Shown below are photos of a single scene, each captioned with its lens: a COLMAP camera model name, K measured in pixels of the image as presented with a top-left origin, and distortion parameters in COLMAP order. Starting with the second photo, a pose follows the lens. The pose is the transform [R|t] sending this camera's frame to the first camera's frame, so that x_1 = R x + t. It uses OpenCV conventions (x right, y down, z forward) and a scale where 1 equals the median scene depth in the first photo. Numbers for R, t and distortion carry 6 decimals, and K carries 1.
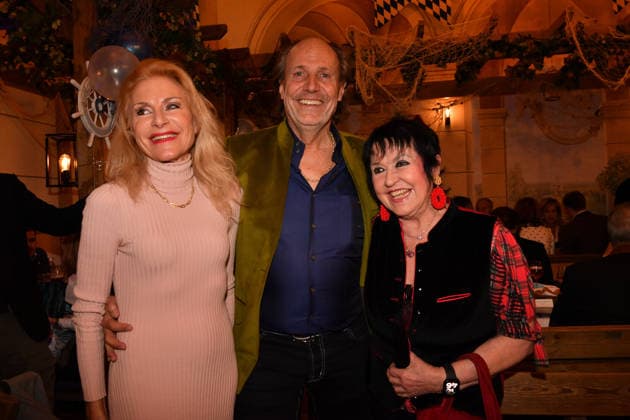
lens RADIAL K [[527.6, 0, 314.5], [0, 527.6, 207.5], [0, 0, 1]] dist [-0.006991, -0.001113]
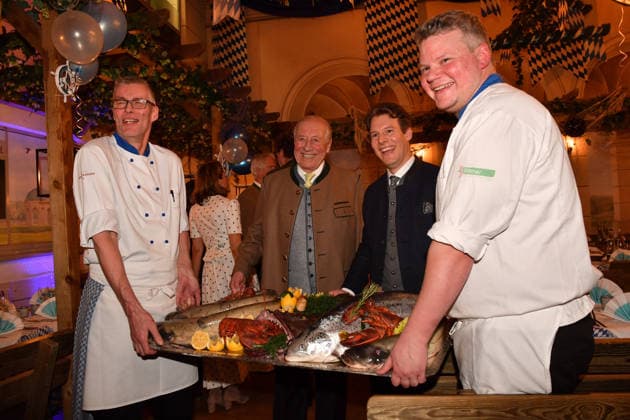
lens RADIAL K [[503.0, 0, 314.6], [0, 503.0, 210.5], [0, 0, 1]] dist [-0.015421, -0.012428]
pose [[0.999790, -0.000762, -0.020458, -0.009972], [0.000253, 0.999690, -0.024910, 0.012249], [0.020470, 0.024900, 0.999480, -0.392327]]
